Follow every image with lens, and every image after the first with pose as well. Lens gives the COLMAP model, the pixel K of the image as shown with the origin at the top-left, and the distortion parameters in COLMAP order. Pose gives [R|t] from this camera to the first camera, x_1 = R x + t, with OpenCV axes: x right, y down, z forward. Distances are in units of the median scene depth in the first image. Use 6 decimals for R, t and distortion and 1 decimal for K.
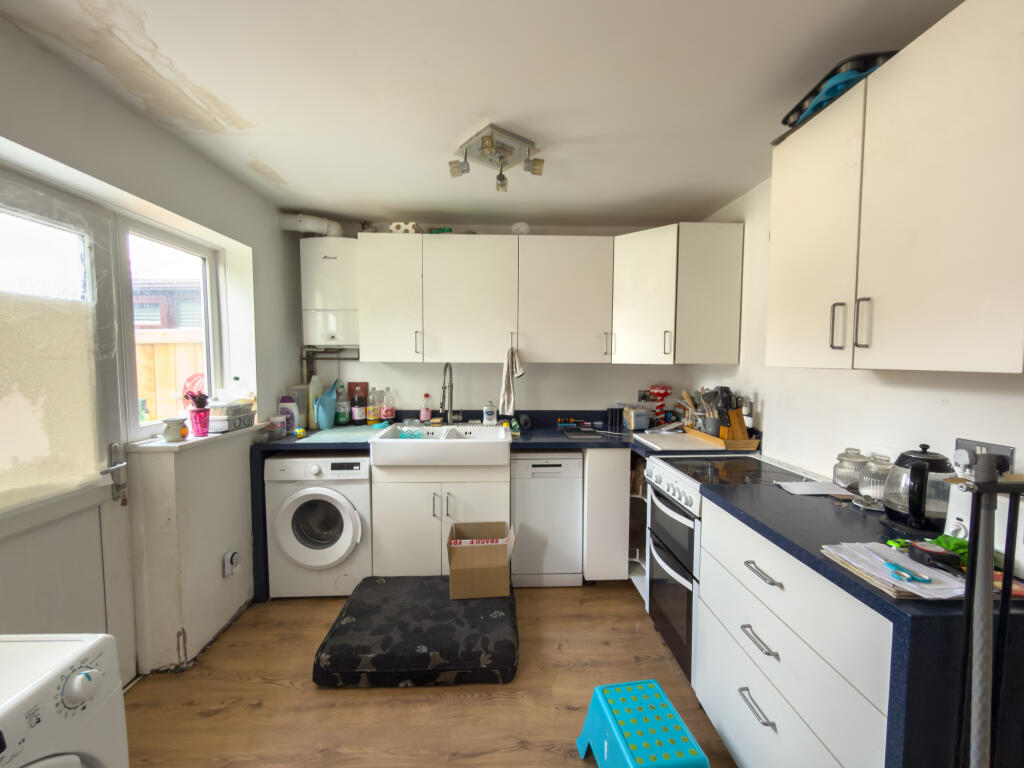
lens RADIAL K [[427.3, 0, 514.8], [0, 427.3, 386.0], [0, 0, 1]] dist [-0.000991, 0.000085]
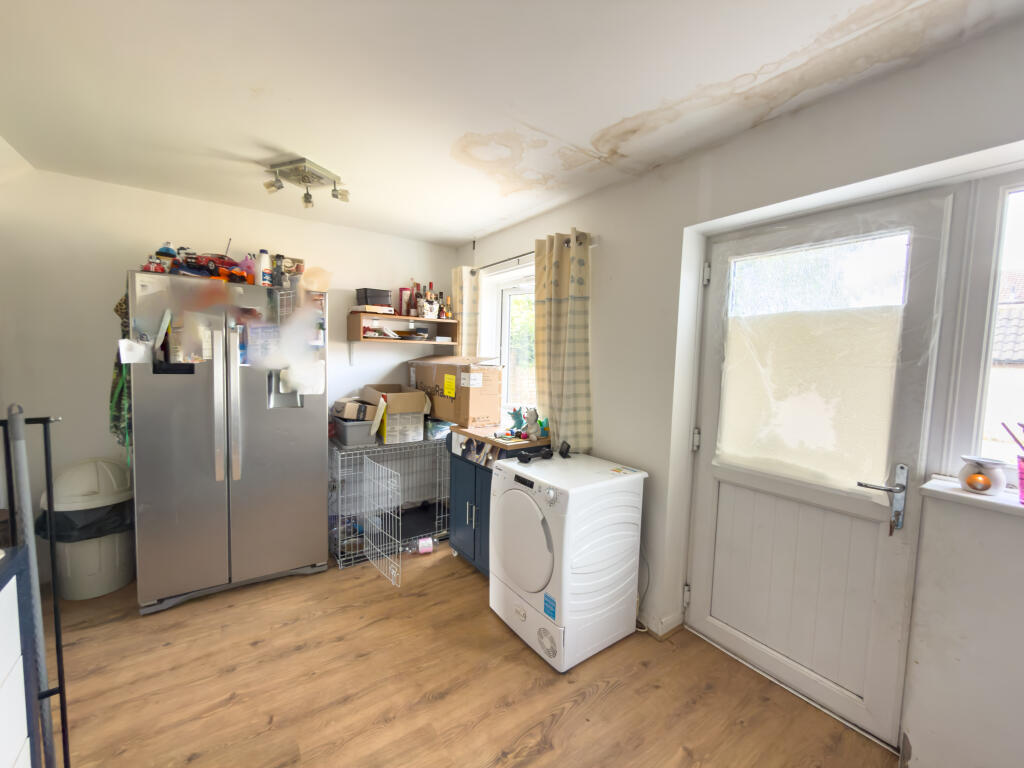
lens RADIAL K [[427.3, 0, 514.8], [0, 427.3, 386.0], [0, 0, 1]] dist [-0.000991, 0.000085]
pose [[-0.836563, 0.011199, -0.547756, 0.224134], [-0.065818, 0.990496, 0.120772, -0.087016], [0.543902, 0.137086, -0.827875, 1.457770]]
